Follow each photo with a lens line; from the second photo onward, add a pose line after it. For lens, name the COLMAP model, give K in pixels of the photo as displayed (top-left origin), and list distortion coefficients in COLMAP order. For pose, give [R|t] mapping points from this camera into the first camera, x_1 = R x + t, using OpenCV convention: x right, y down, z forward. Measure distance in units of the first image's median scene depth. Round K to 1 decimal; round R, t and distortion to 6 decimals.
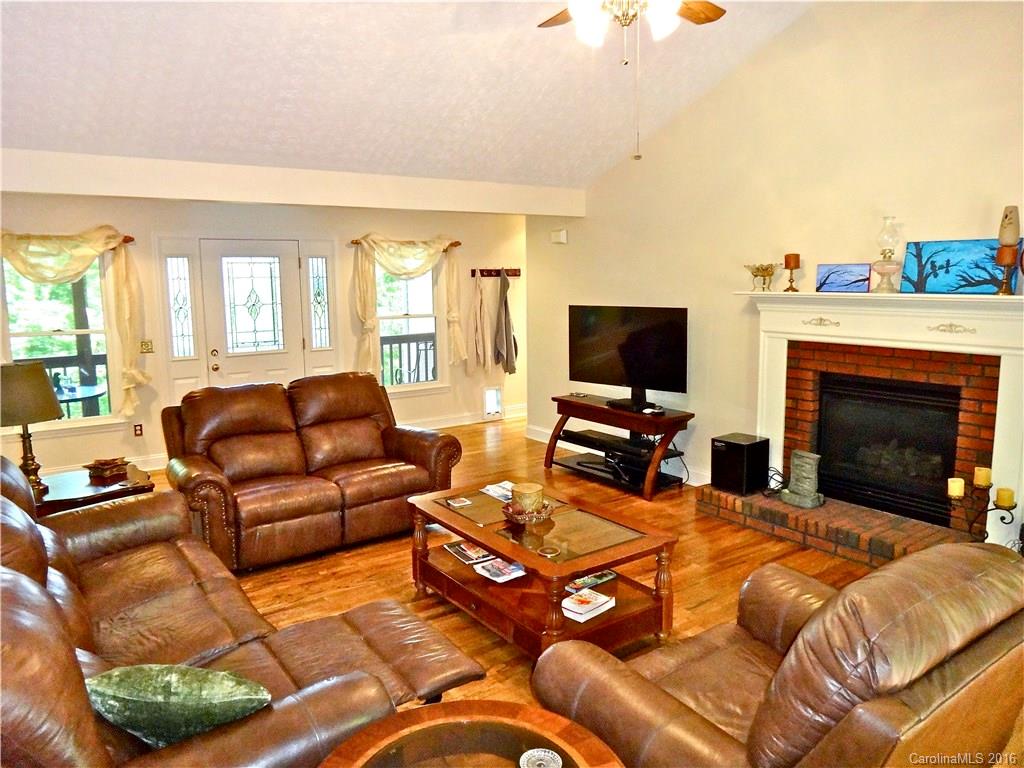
lens RADIAL K [[722.2, 0, 512.0], [0, 722.2, 384.0], [0, 0, 1]] dist [-0.027643, -0.003696]
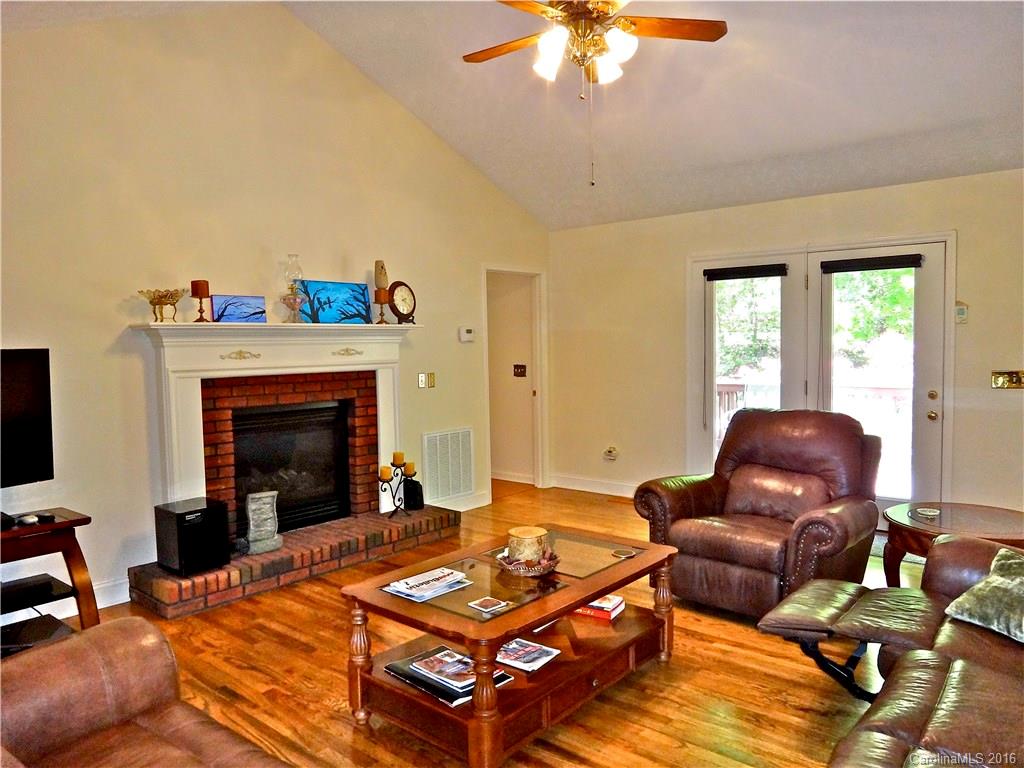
lens RADIAL K [[722.2, 0, 512.0], [0, 722.2, 384.0], [0, 0, 1]] dist [-0.027643, -0.003696]
pose [[-0.247423, -0.040824, 0.968047, -0.616941], [0.159243, 0.983812, 0.082190, -0.074891], [-0.955732, 0.174491, -0.236917, 0.954274]]
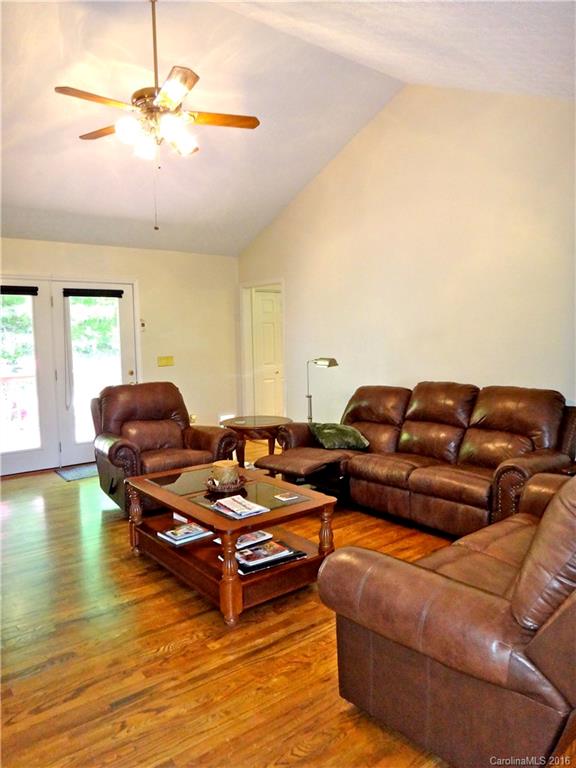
lens RADIAL K [[541.7, 0, 288.0], [0, 541.7, 384.0], [0, 0, 1]] dist [-0.027643, -0.003696]
pose [[-0.998277, 0.034937, -0.047150, -0.025534], [0.022882, 0.971612, 0.235469, -0.168371], [0.054038, 0.233984, -0.970737, 1.529051]]
